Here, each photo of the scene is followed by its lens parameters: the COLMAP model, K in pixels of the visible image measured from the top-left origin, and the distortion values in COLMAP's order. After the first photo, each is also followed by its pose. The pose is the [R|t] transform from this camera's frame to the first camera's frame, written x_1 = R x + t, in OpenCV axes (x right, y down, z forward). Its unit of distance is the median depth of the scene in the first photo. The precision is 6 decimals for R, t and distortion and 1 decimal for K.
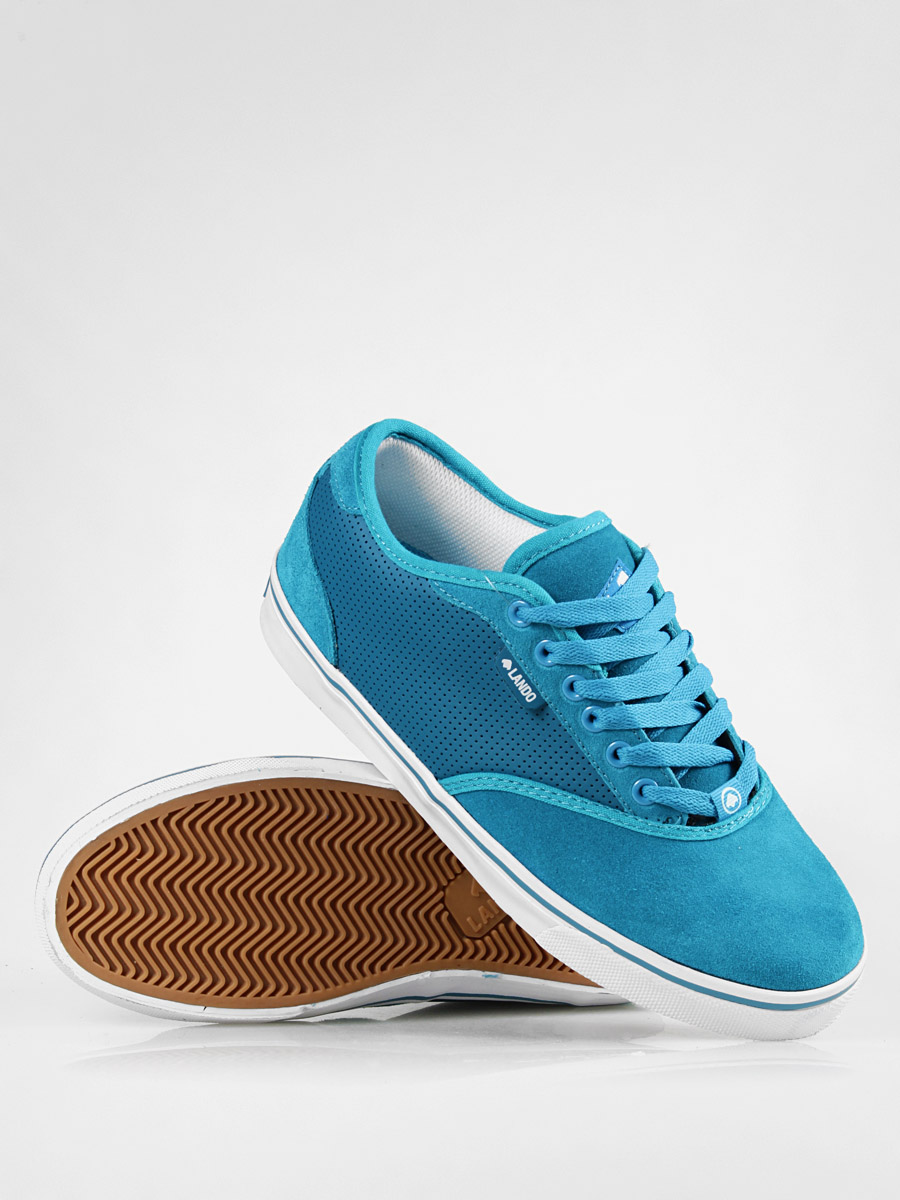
lens RADIAL K [[2972.3, 0, 450.0], [0, 2972.3, 600.0], [0, 0, 1]] dist [0.057957, 0.159081]
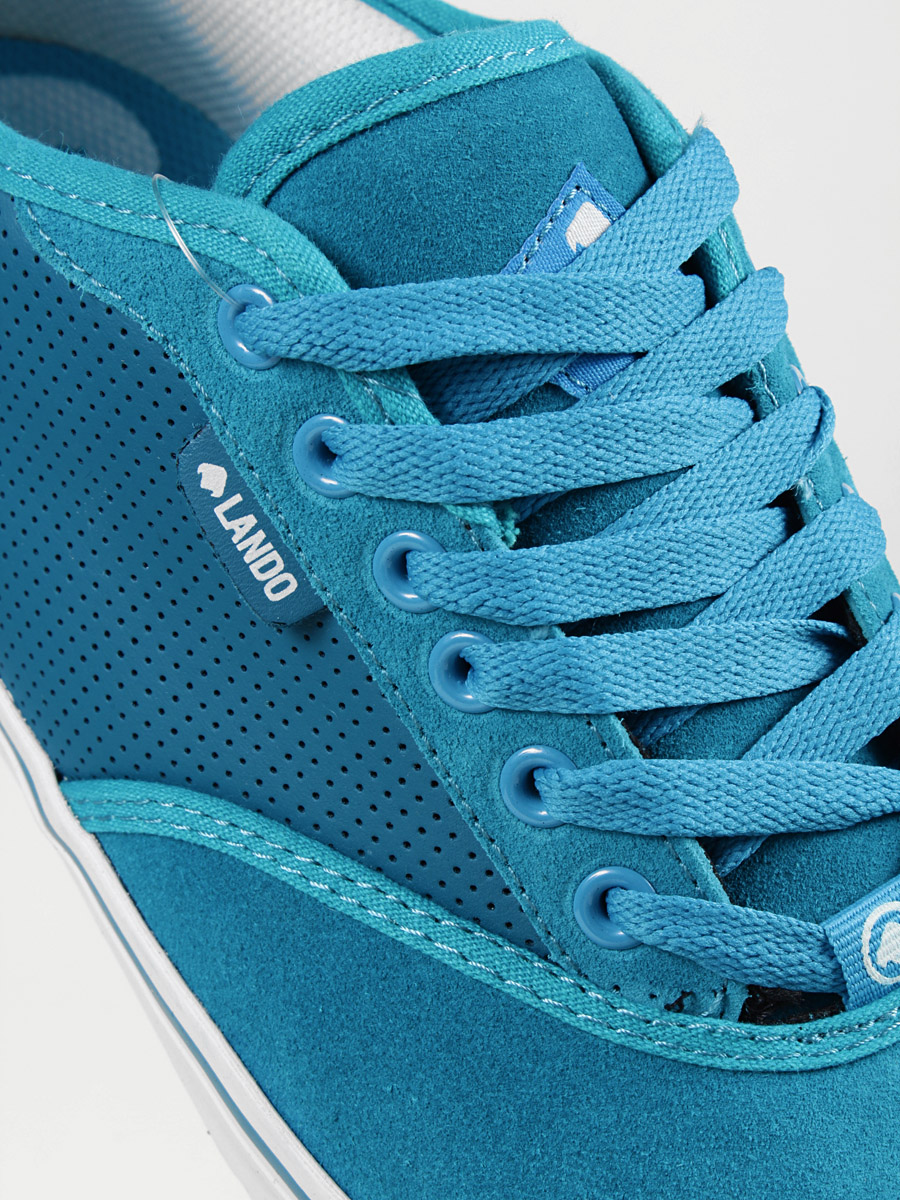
lens RADIAL K [[3132.3, 0, 450.0], [0, 3132.3, 600.0], [0, 0, 1]] dist [-0.126607, 0.440756]
pose [[0.979834, 0.069280, -0.187419, 0.108362], [-0.034830, 0.982827, 0.181212, -0.027632], [0.196755, -0.171030, 0.965420, 0.677882]]
